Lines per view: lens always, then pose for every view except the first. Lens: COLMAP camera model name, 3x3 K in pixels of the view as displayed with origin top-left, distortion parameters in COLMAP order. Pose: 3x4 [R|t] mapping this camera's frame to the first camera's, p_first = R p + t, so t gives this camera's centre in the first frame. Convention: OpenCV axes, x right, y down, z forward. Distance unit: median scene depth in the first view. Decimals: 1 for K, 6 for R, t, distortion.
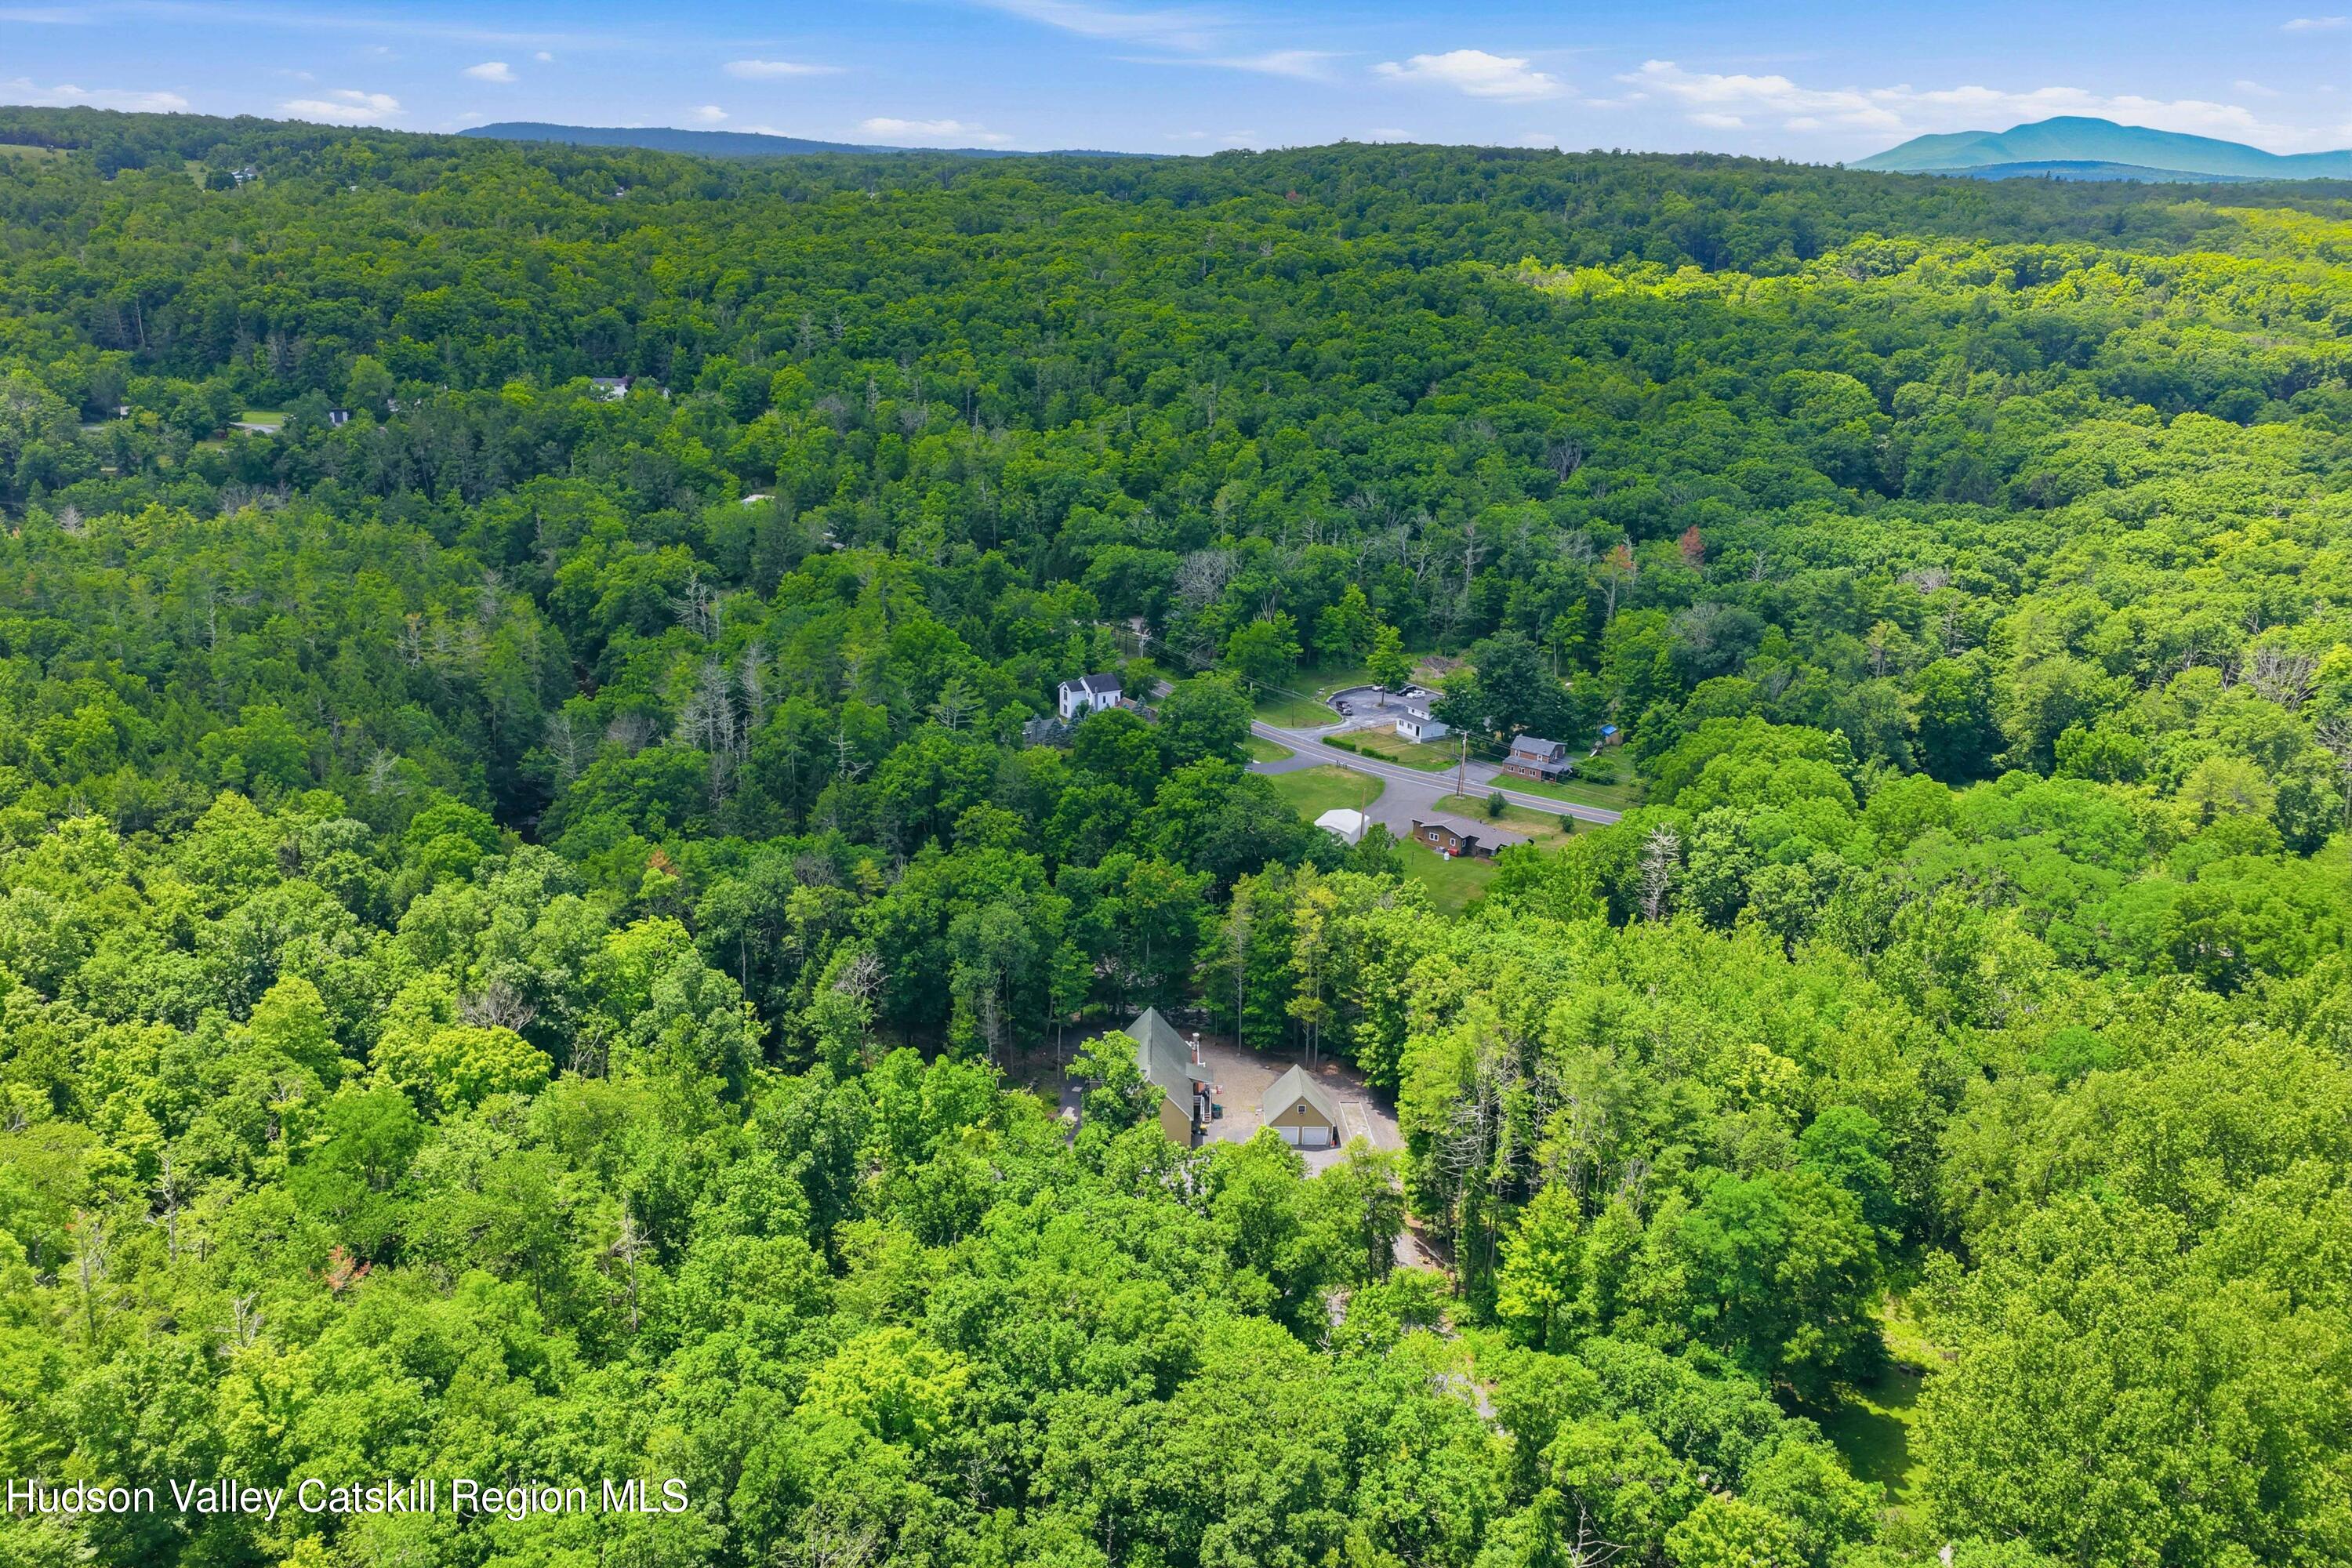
lens RADIAL K [[1948.4, 0, 1185.0], [0, 1948.4, 794.0], [0, 0, 1]] dist [-0.036217, 0.064854]
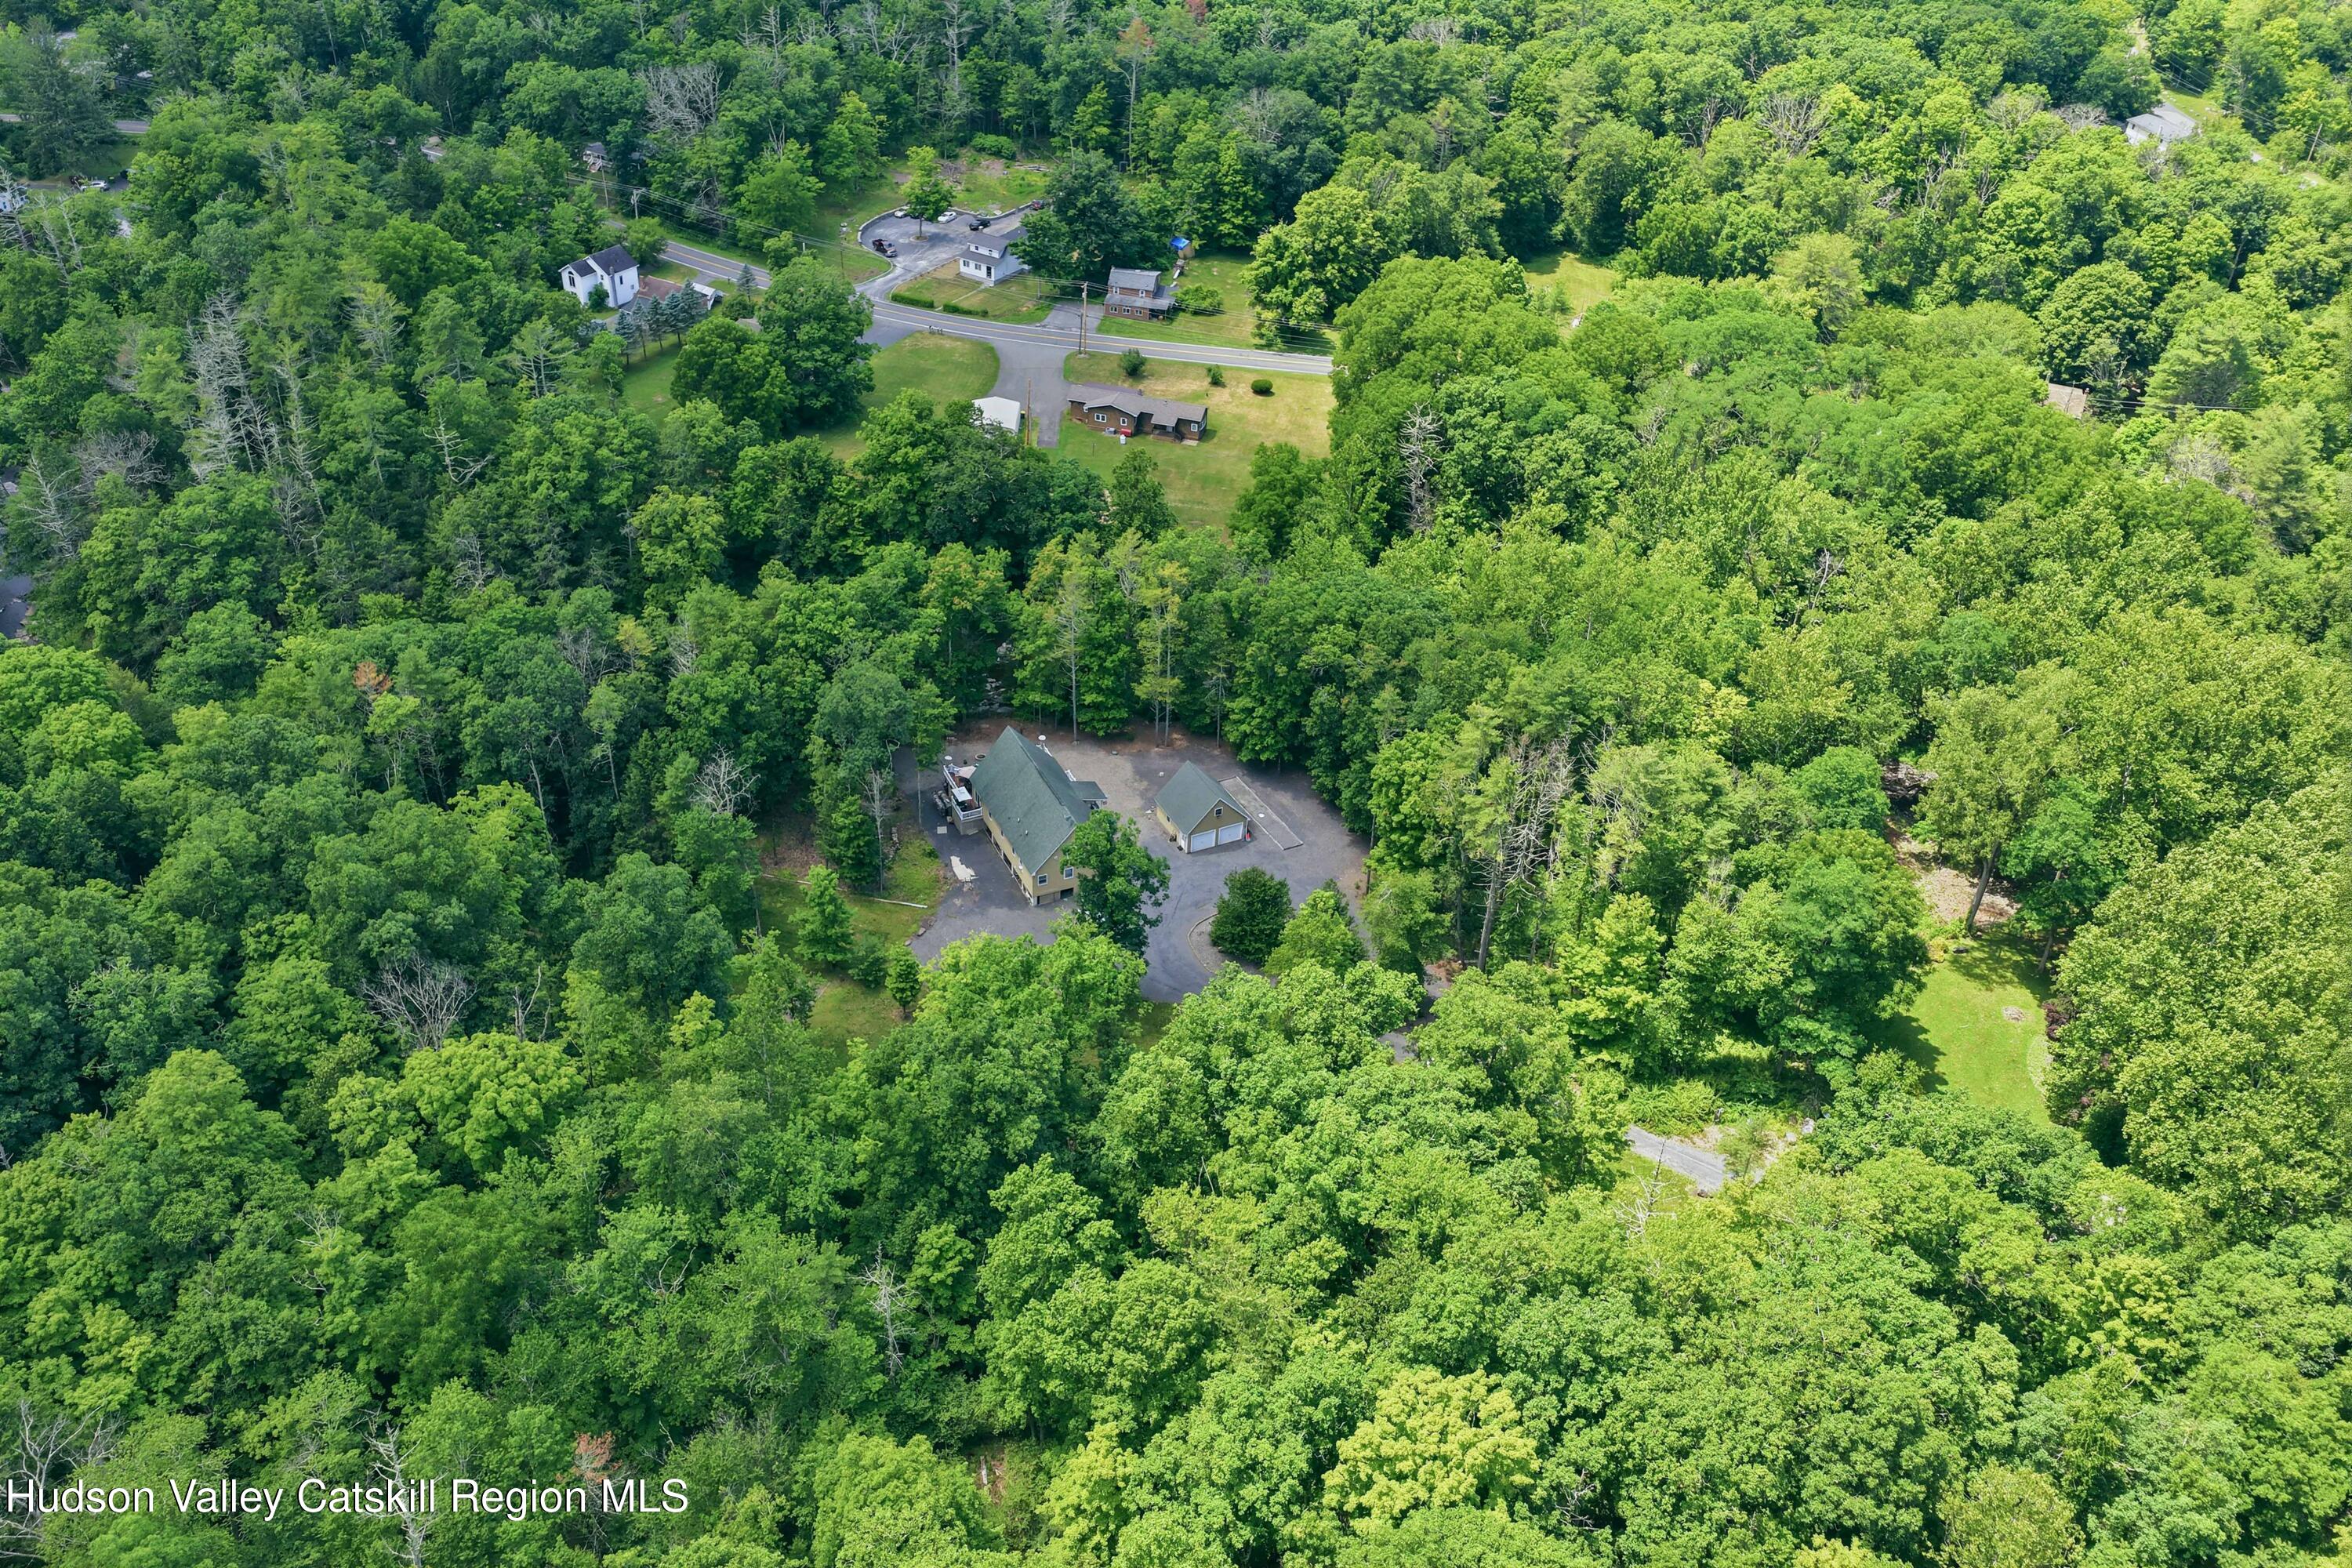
lens RADIAL K [[1948.4, 0, 1185.0], [0, 1948.4, 794.0], [0, 0, 1]] dist [-0.036217, 0.064854]
pose [[0.905475, -0.230706, 0.356217, -0.188842], [0.105582, 0.935407, 0.337441, -0.108630], [-0.411057, -0.267934, 0.871346, 0.123430]]
